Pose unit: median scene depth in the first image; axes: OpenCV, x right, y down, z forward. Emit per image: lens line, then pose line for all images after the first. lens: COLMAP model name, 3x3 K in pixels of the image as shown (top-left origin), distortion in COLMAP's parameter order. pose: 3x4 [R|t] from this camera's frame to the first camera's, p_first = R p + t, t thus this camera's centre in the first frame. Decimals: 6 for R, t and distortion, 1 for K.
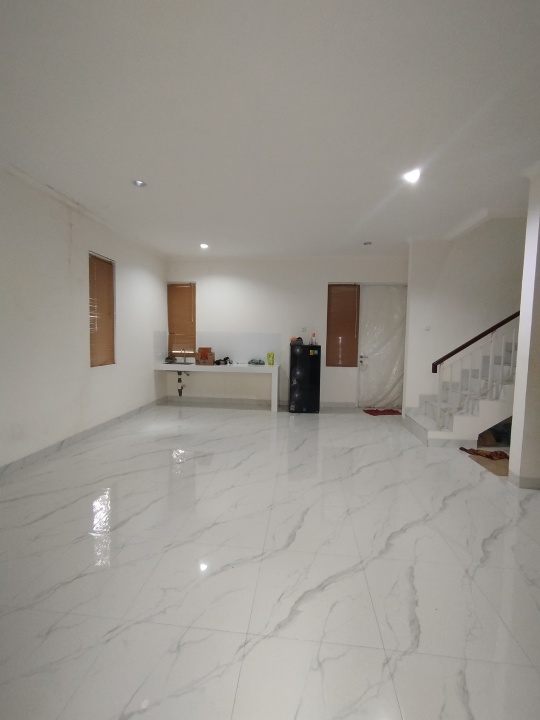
lens RADIAL K [[319.5, 0, 270.0], [0, 319.5, 360.0], [0, 0, 1]] dist [-0.012927, 0.000478]
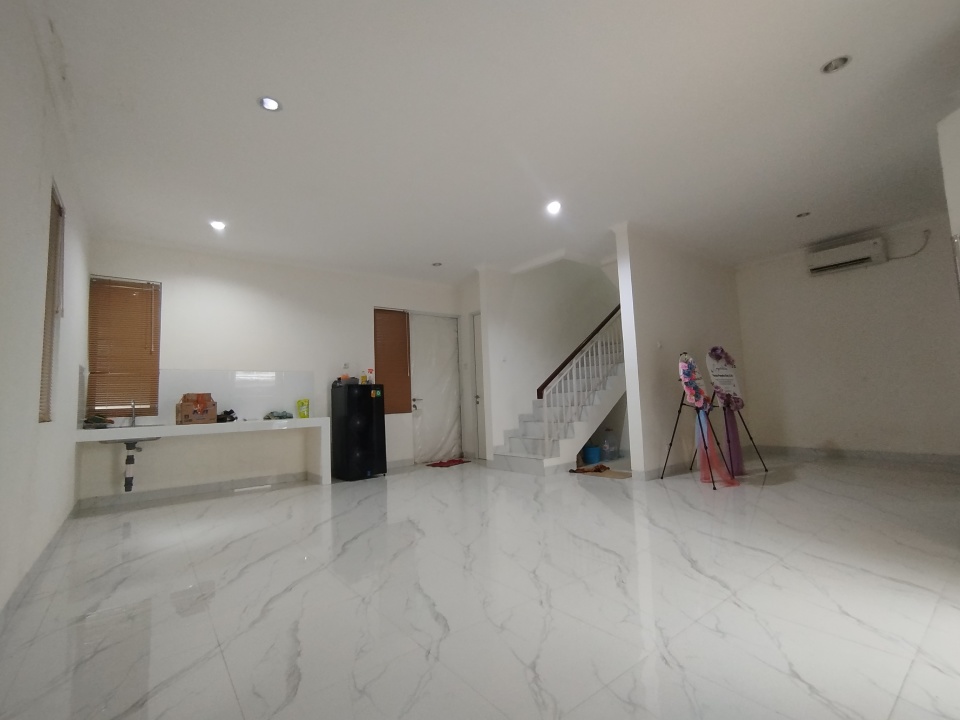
lens RADIAL K [[426.0, 0, 480.0], [0, 426.0, 360.0], [0, 0, 1]] dist [-0.012927, 0.000478]
pose [[0.733604, 0.017282, 0.679358, -0.339790], [0.096442, 0.986911, -0.129249, 0.047859], [-0.672699, 0.160336, 0.722335, 0.095762]]
